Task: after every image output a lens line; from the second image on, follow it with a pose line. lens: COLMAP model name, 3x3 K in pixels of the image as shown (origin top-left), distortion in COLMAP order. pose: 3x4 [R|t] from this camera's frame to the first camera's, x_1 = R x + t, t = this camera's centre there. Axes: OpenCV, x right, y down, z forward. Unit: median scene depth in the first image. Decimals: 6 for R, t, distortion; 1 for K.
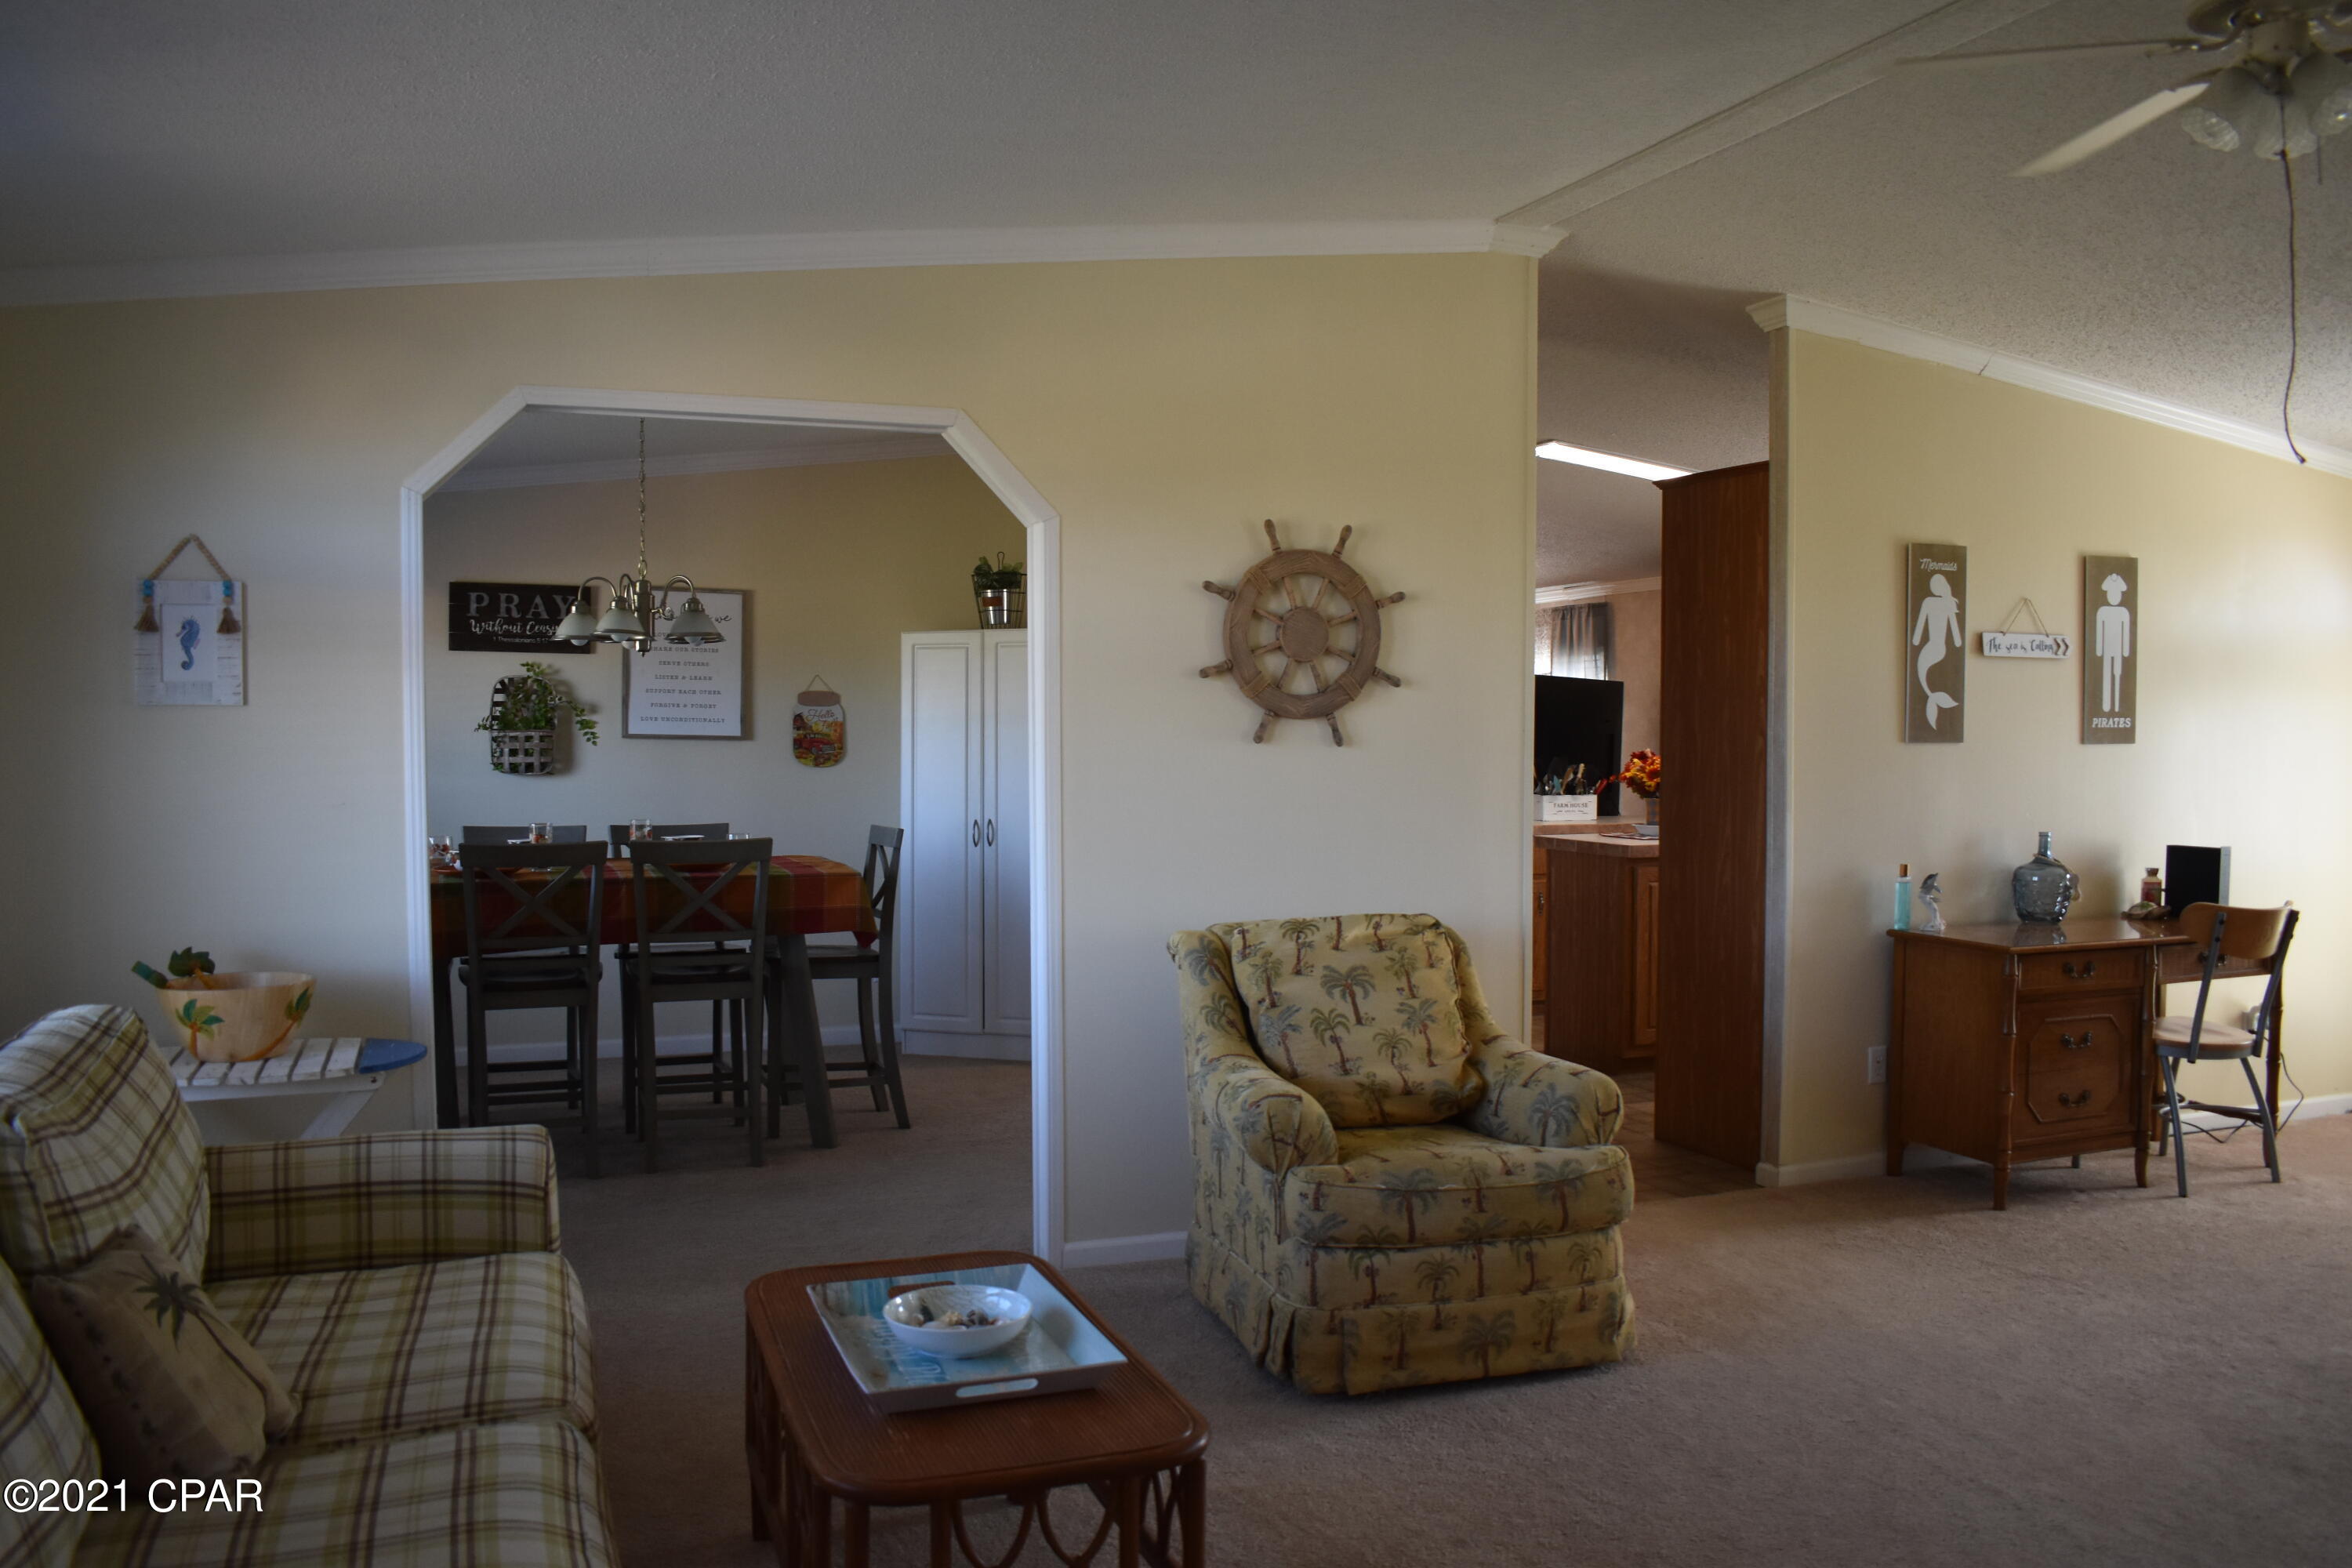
lens RADIAL K [[1833.0, 0, 1164.6], [0, 1833.0, 787.6], [0, 0, 1]] dist [-0.089142, 0.005992]
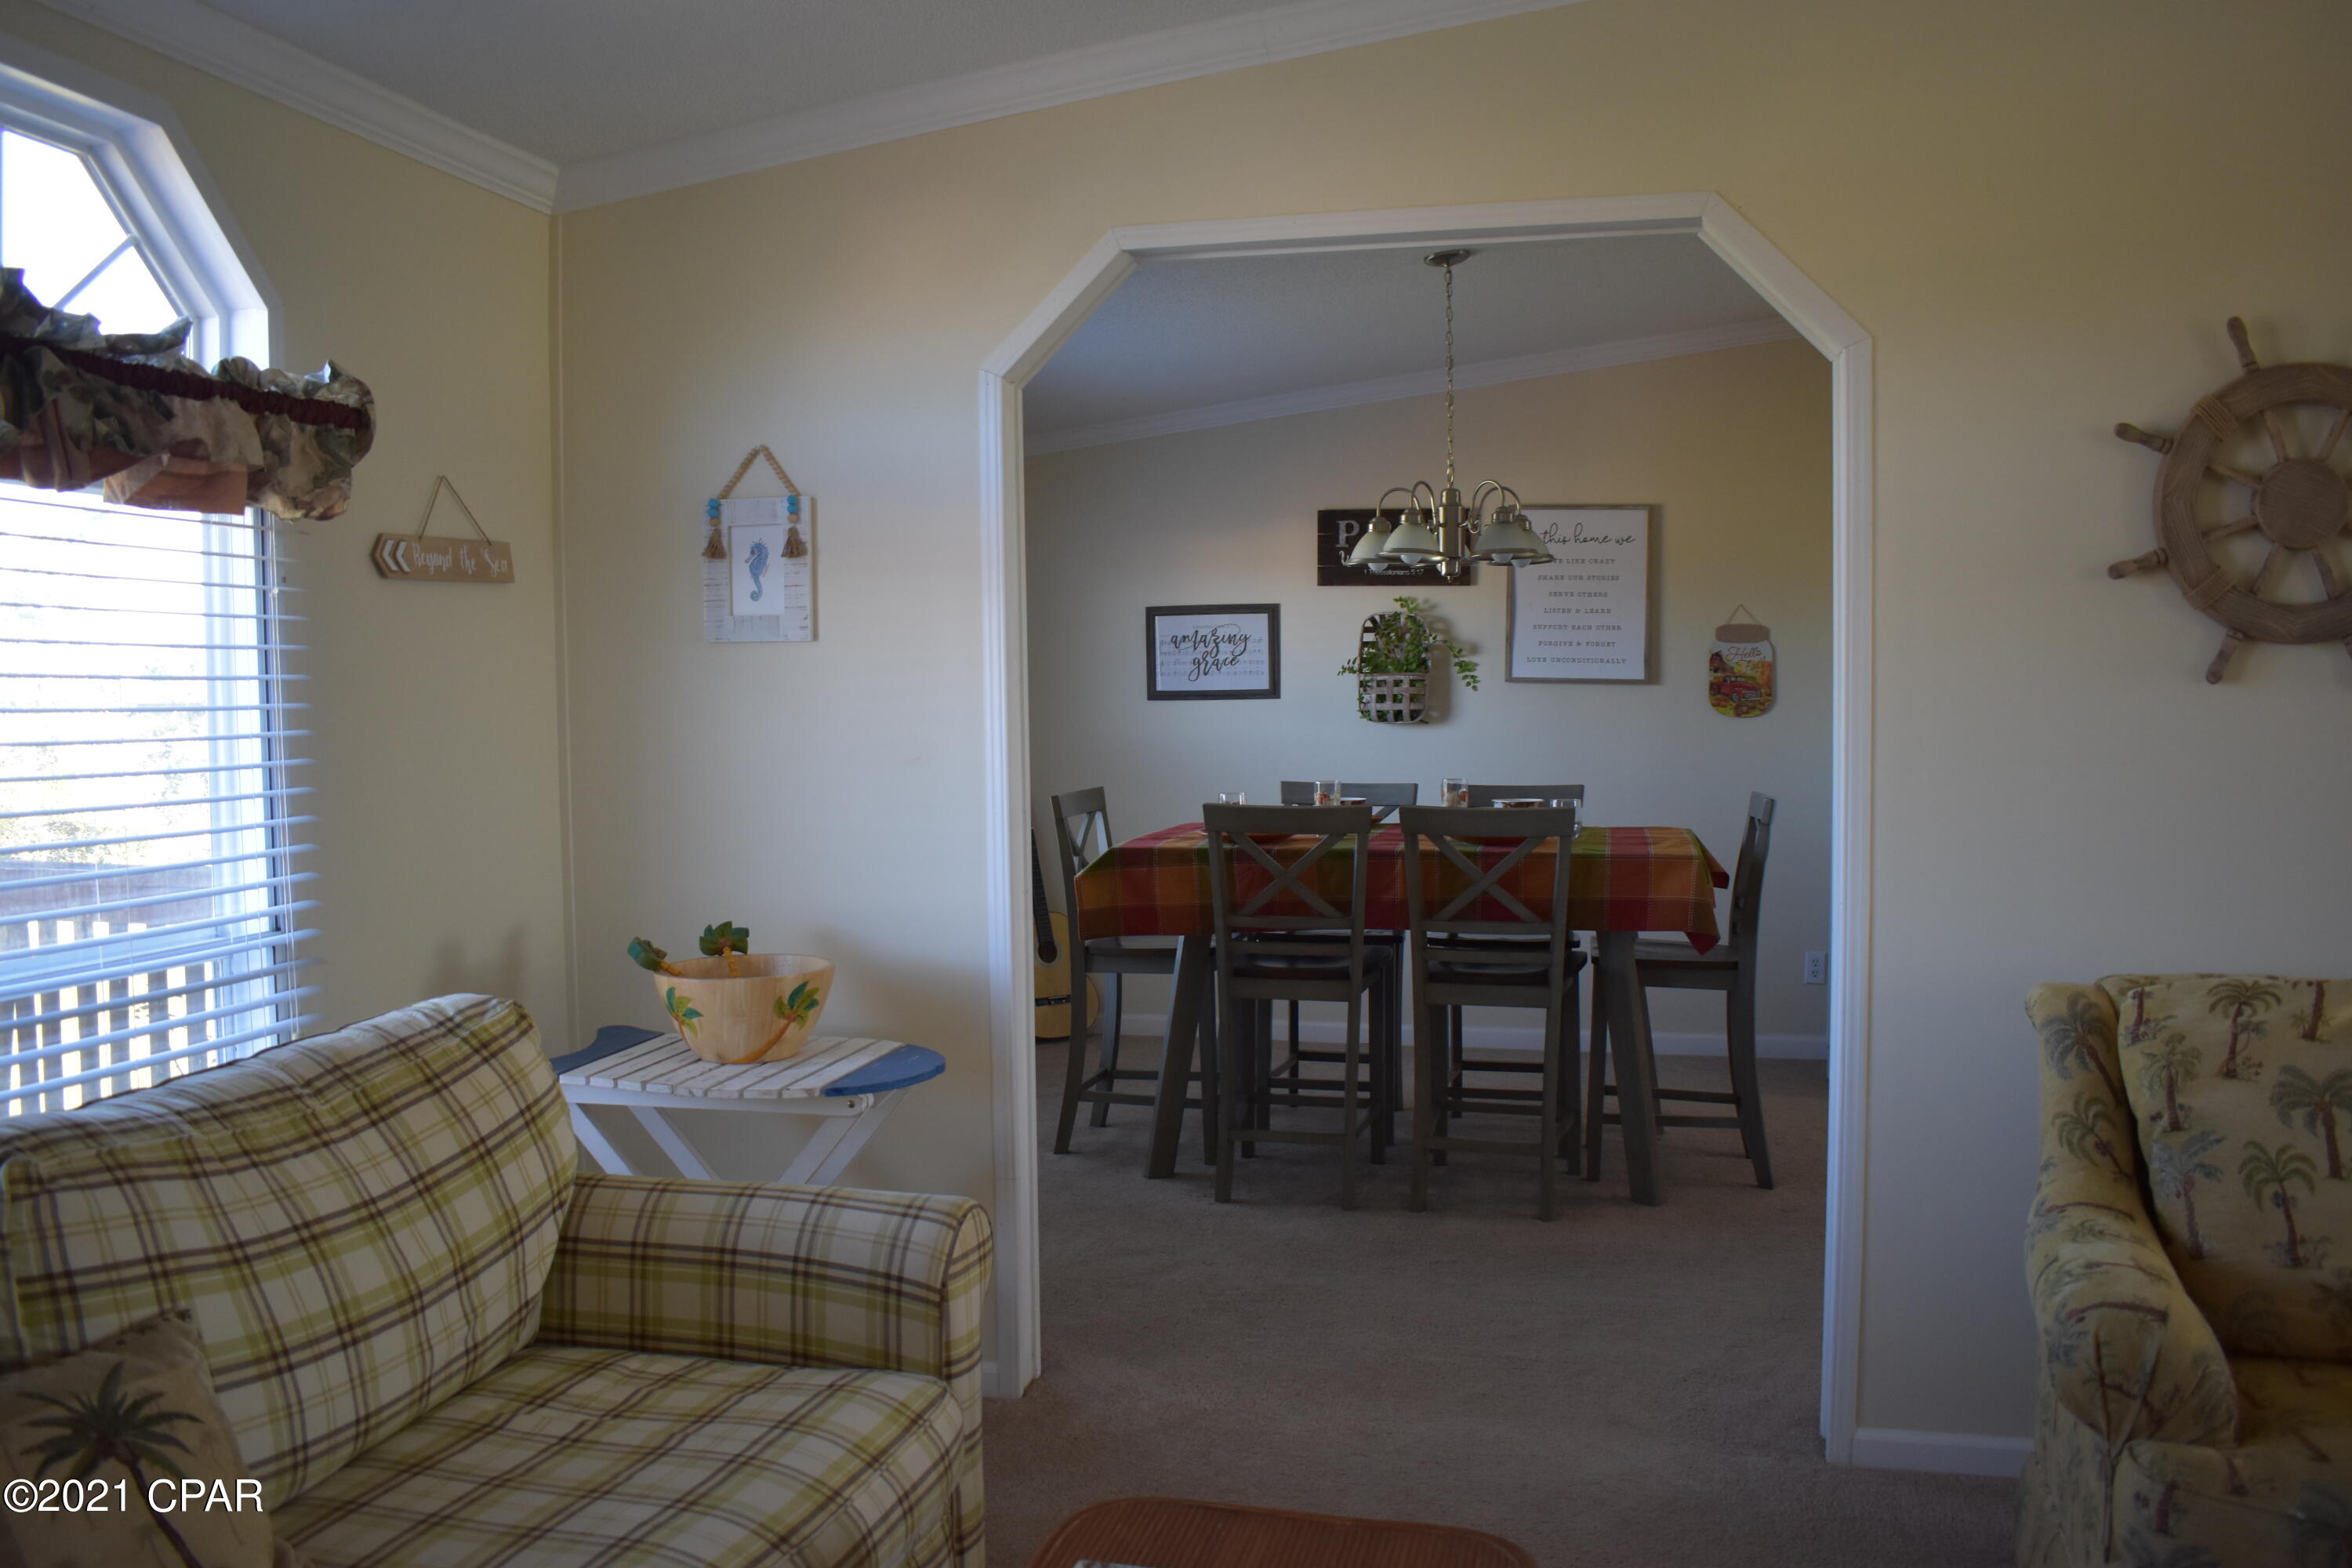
lens RADIAL K [[1833.0, 0, 1164.6], [0, 1833.0, 787.6], [0, 0, 1]] dist [-0.089142, 0.005992]
pose [[0.825377, 0.026750, -0.563948, 0.109560], [-0.010920, 0.999446, 0.031425, -0.004688], [0.564476, -0.019779, 0.825212, 0.344330]]
